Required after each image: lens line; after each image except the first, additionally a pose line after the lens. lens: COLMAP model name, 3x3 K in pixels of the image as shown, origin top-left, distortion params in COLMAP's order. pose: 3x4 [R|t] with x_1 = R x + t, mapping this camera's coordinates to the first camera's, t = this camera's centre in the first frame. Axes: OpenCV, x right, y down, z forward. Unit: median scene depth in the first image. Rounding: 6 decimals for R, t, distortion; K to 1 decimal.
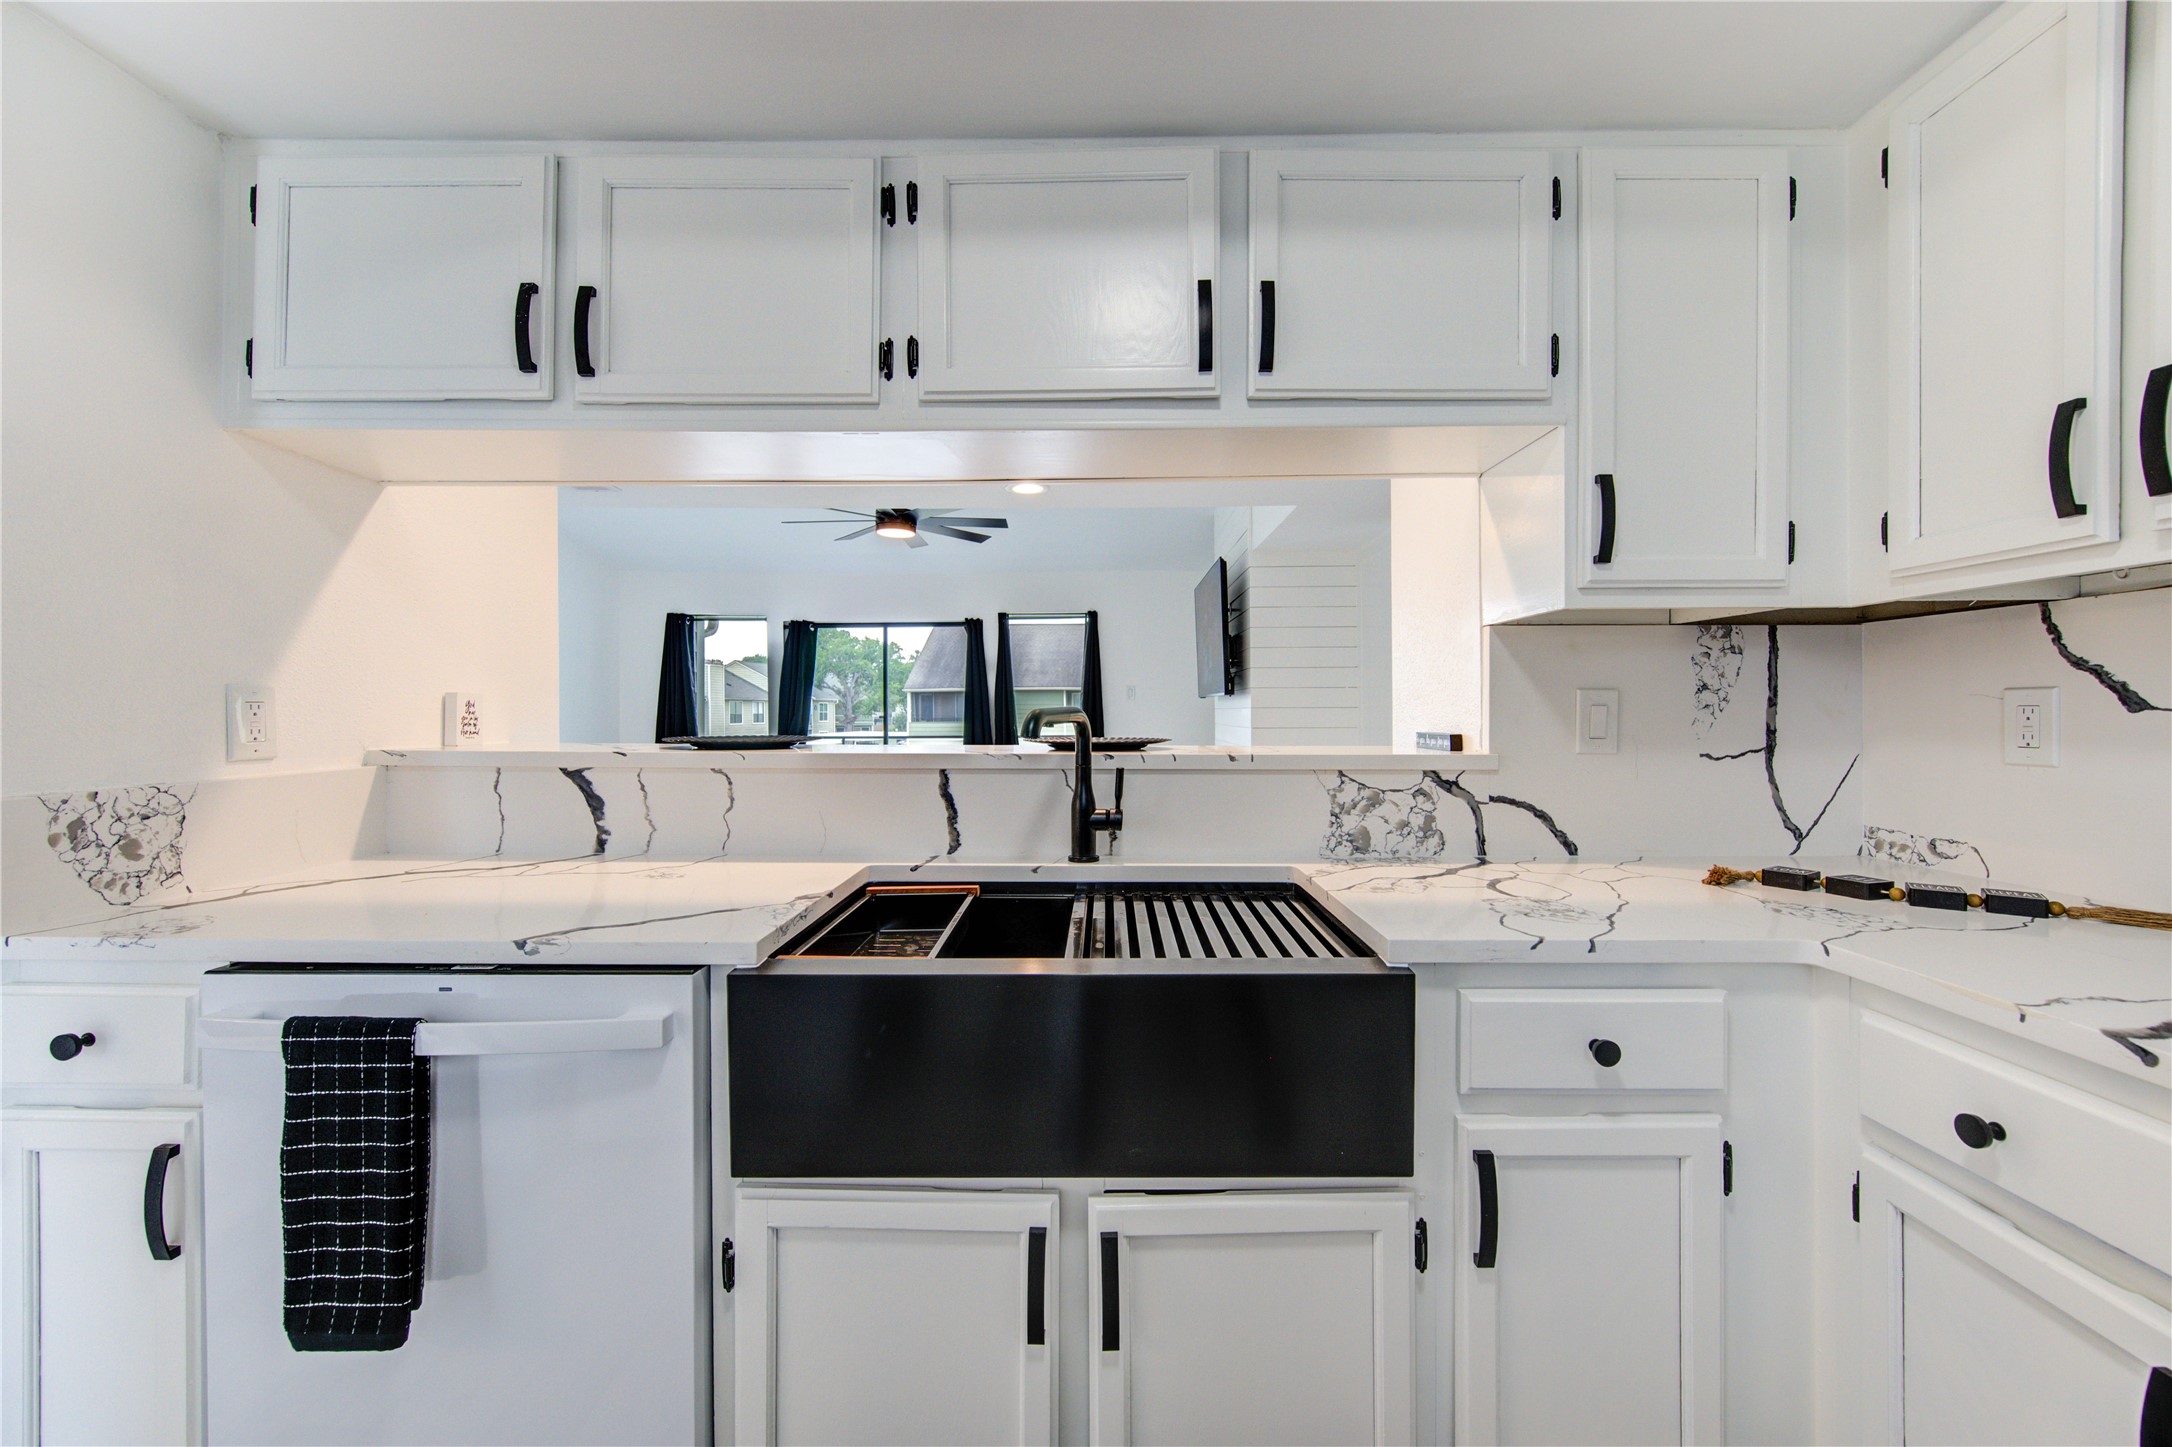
lens RADIAL K [[858.6, 0, 1092.1], [0, 858.6, 723.2], [0, 0, 1]] dist [0.000426, -0.000272]
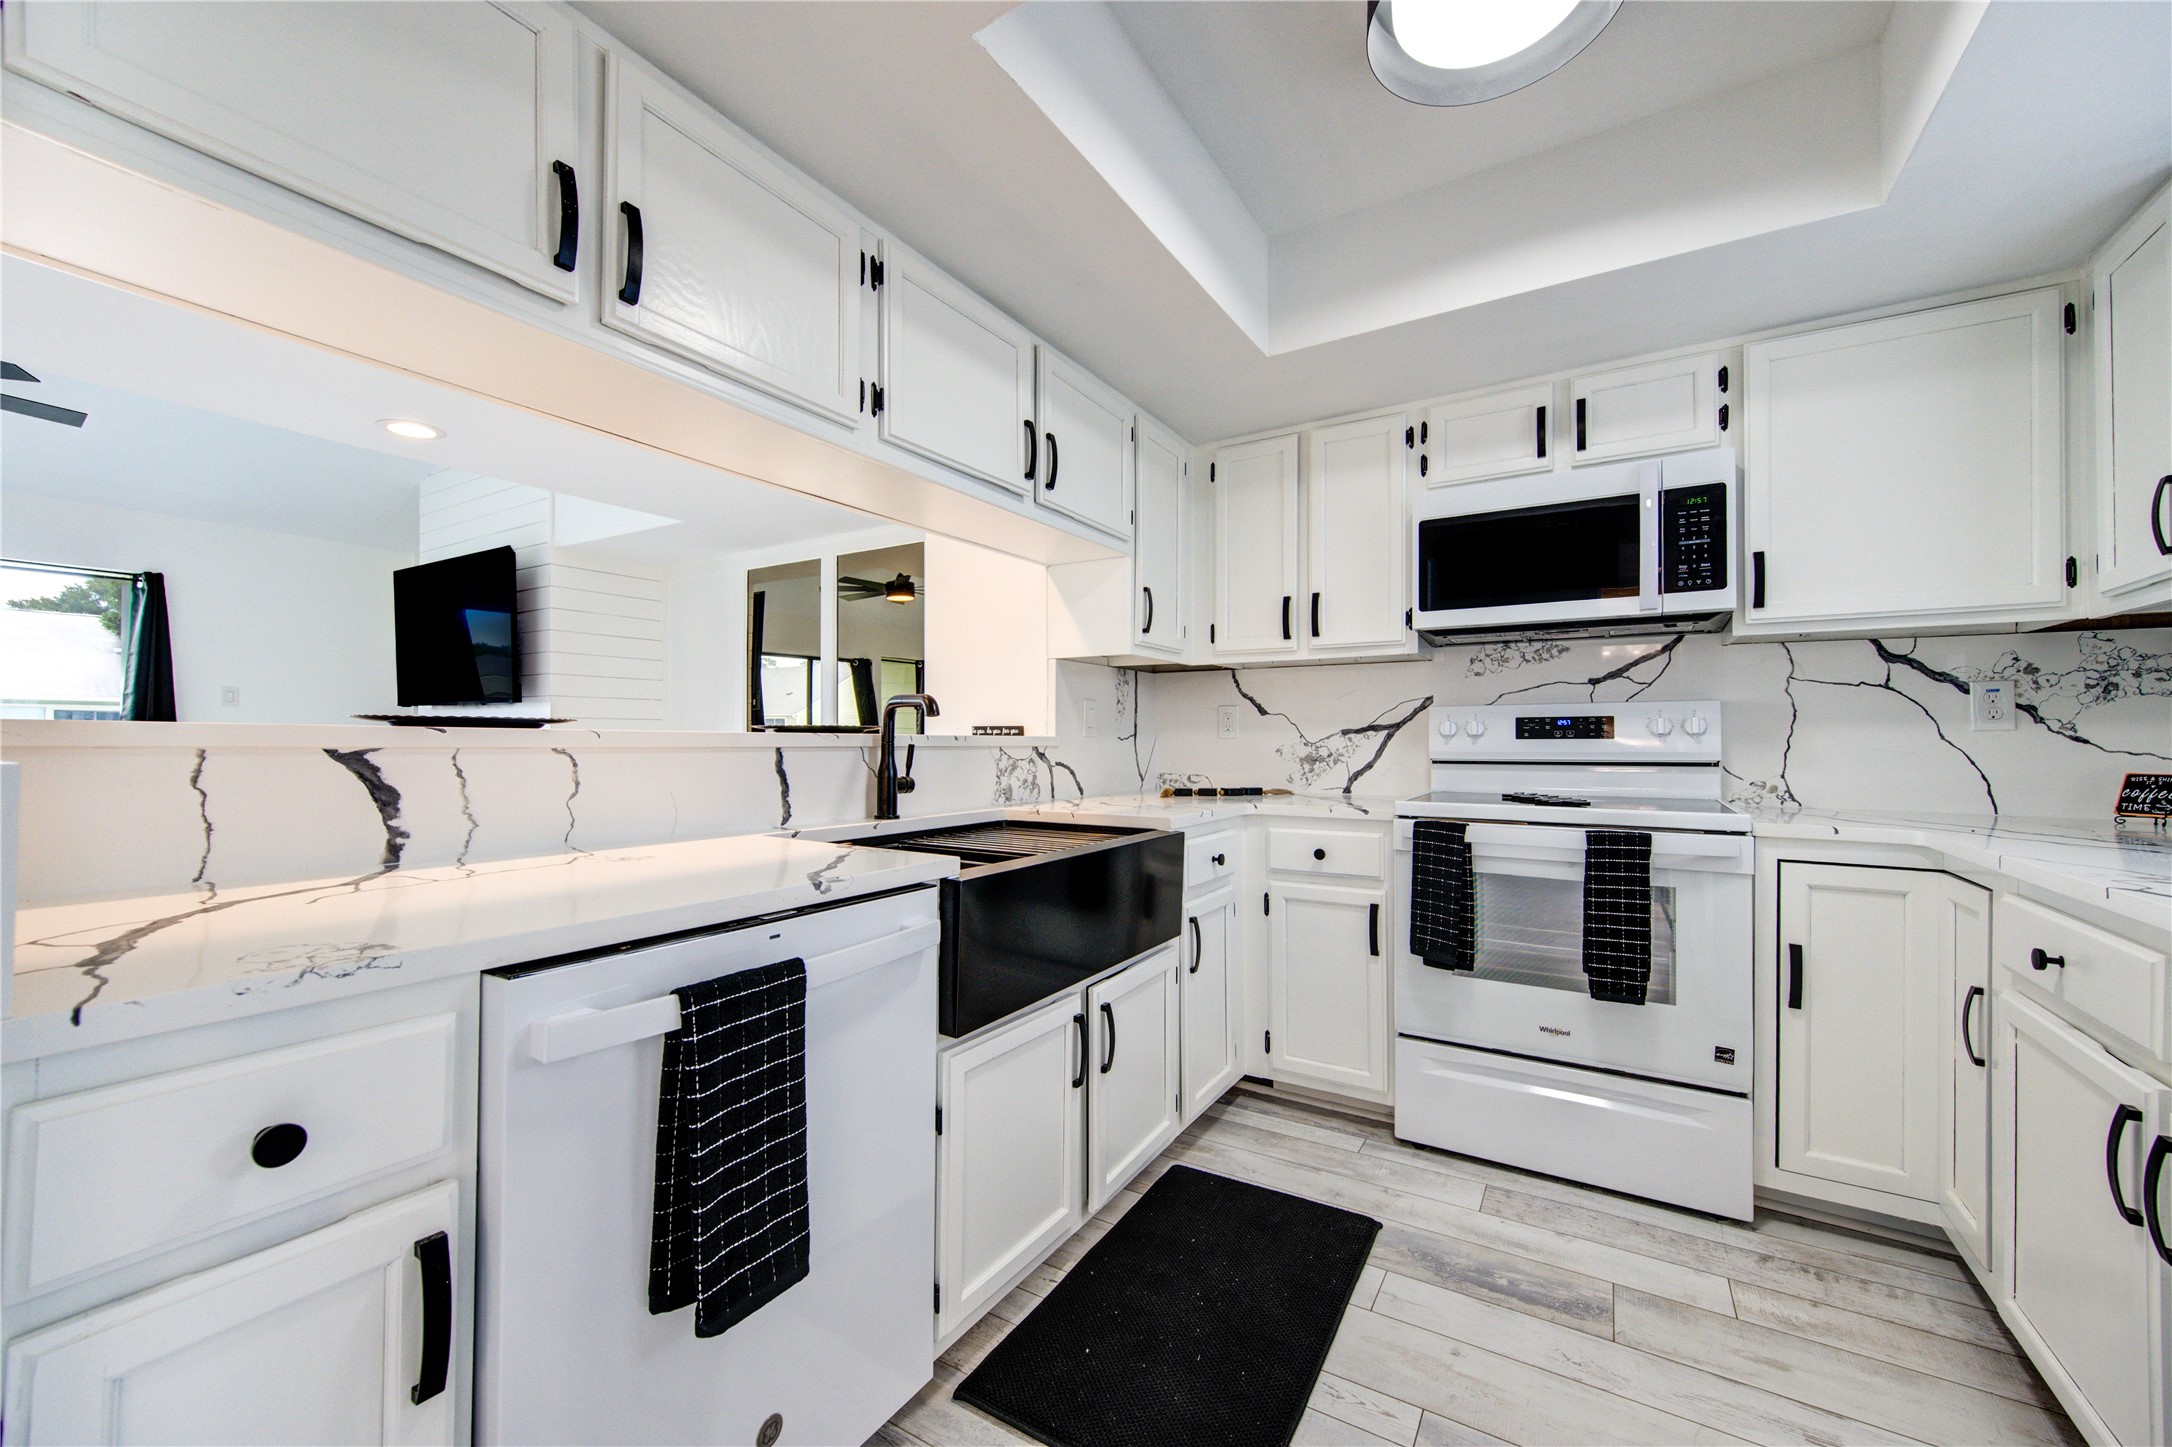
lens RADIAL K [[858.6, 0, 1092.1], [0, 858.6, 723.2], [0, 0, 1]] dist [0.000426, -0.000272]
pose [[0.512609, 0.019086, 0.858410, -1.092321], [0.007383, 0.999618, -0.026635, 0.065452], [-0.858590, 0.019991, 0.512272, 0.113028]]
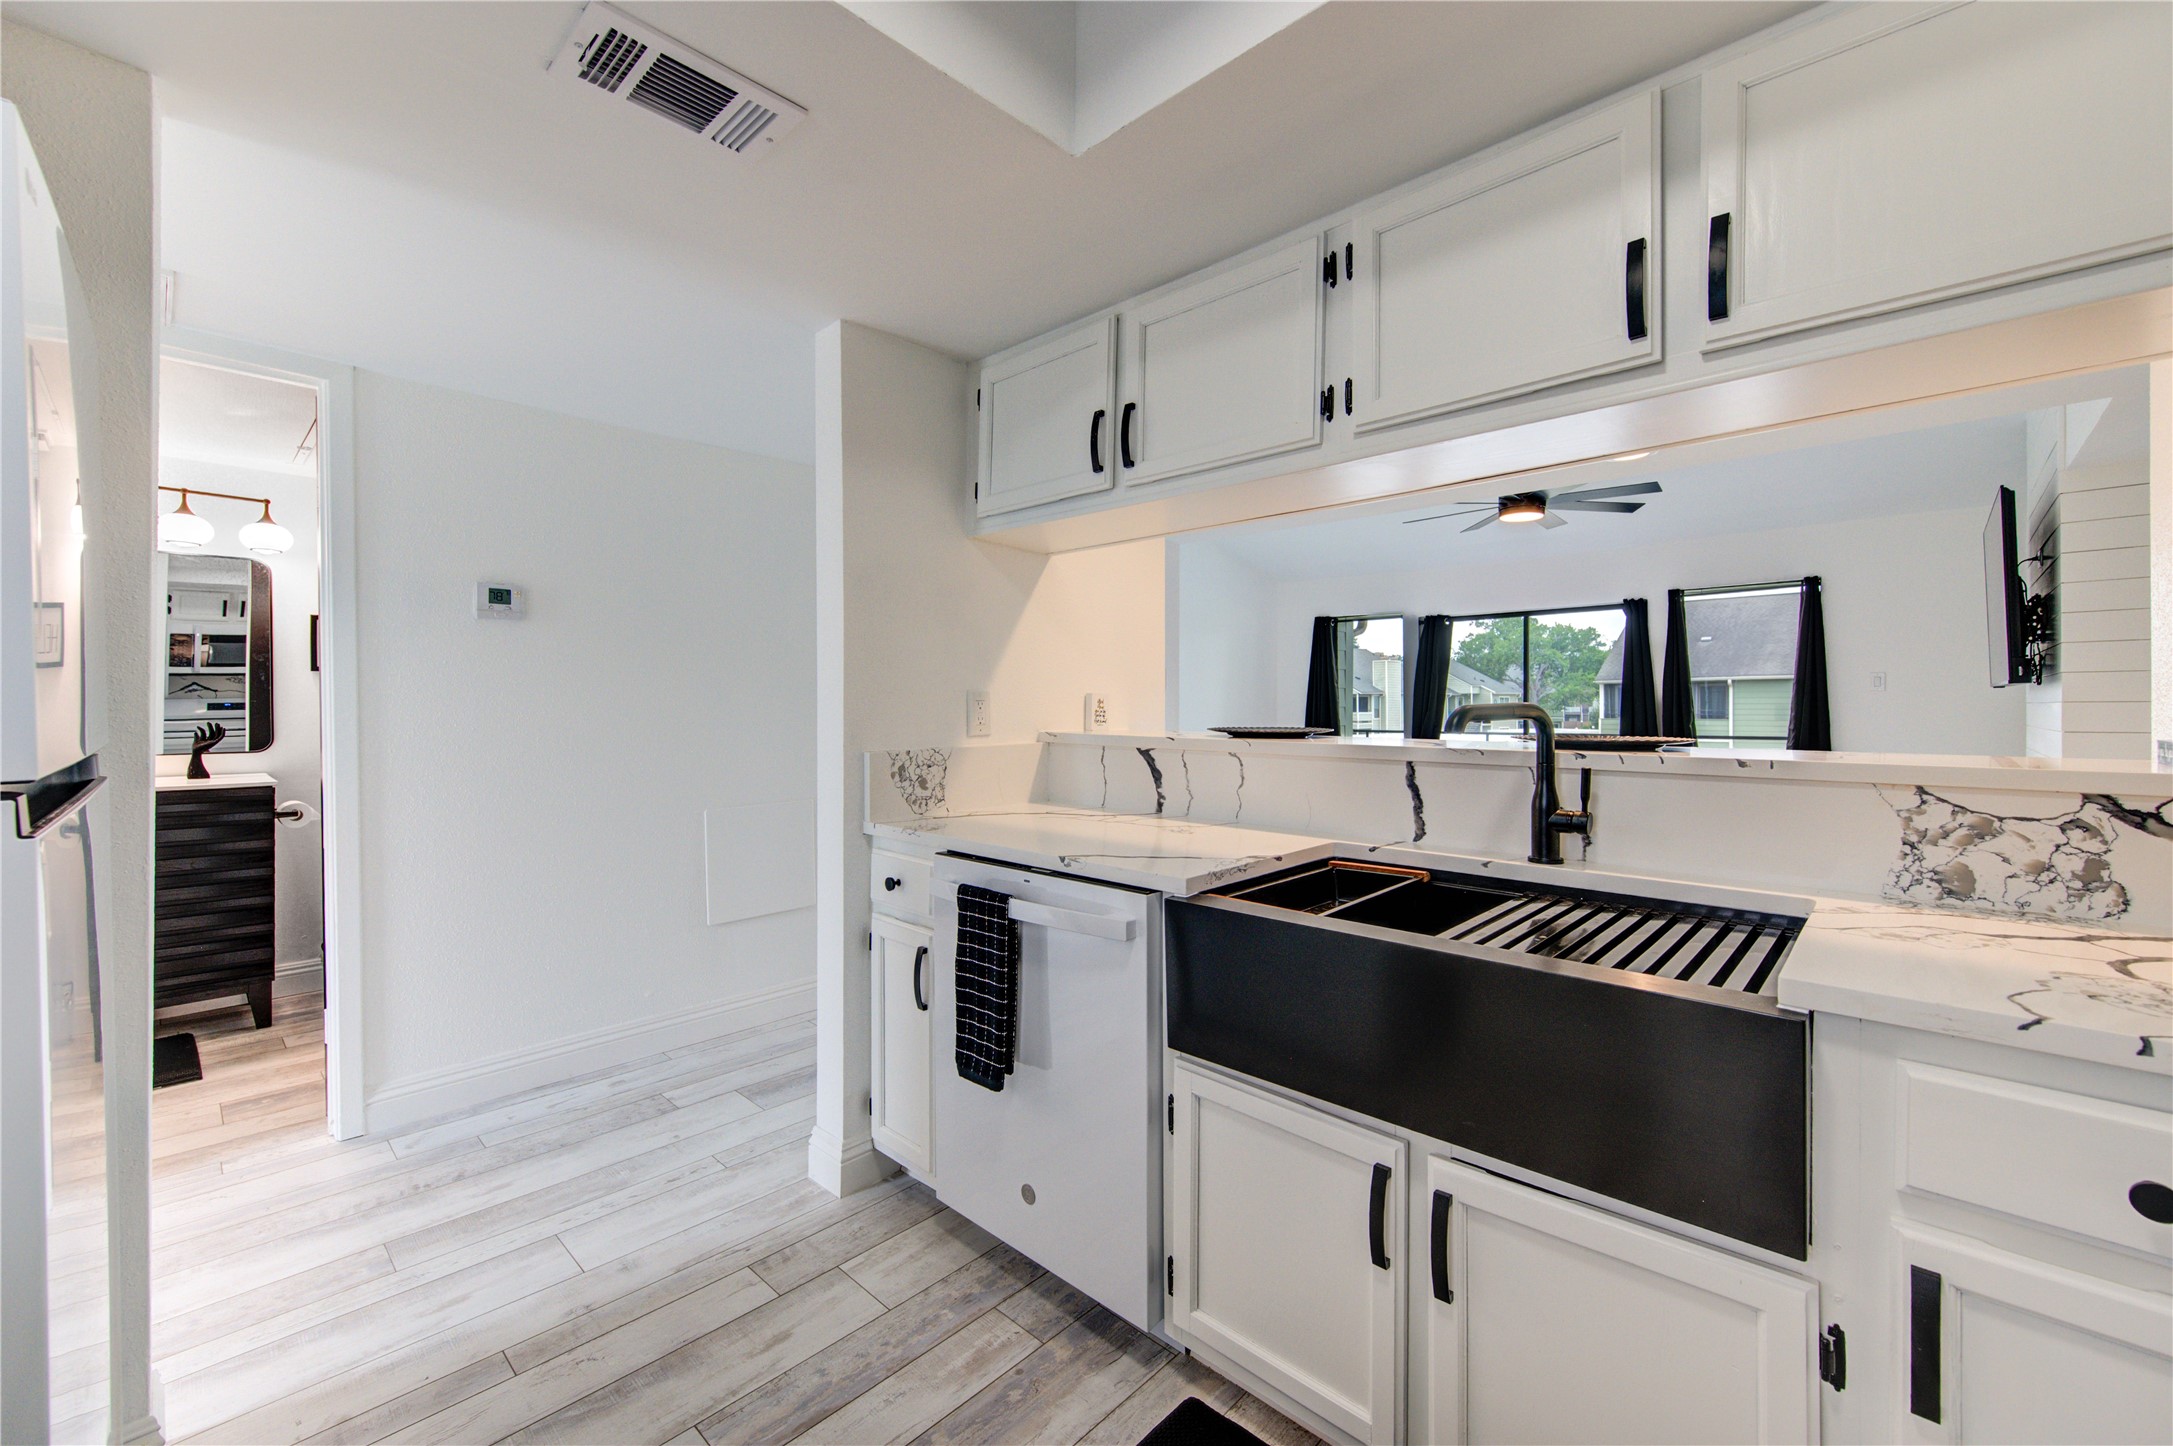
lens RADIAL K [[872.6, 0, 1093.3], [0, 872.6, 719.2], [0, 0, 1]] dist [0.000814, -0.000161]
pose [[0.731866, 0.011700, -0.681348, 0.333680], [-0.010617, 0.999927, 0.005767, -0.001007], [0.681366, 0.003013, 0.731937, -0.077913]]
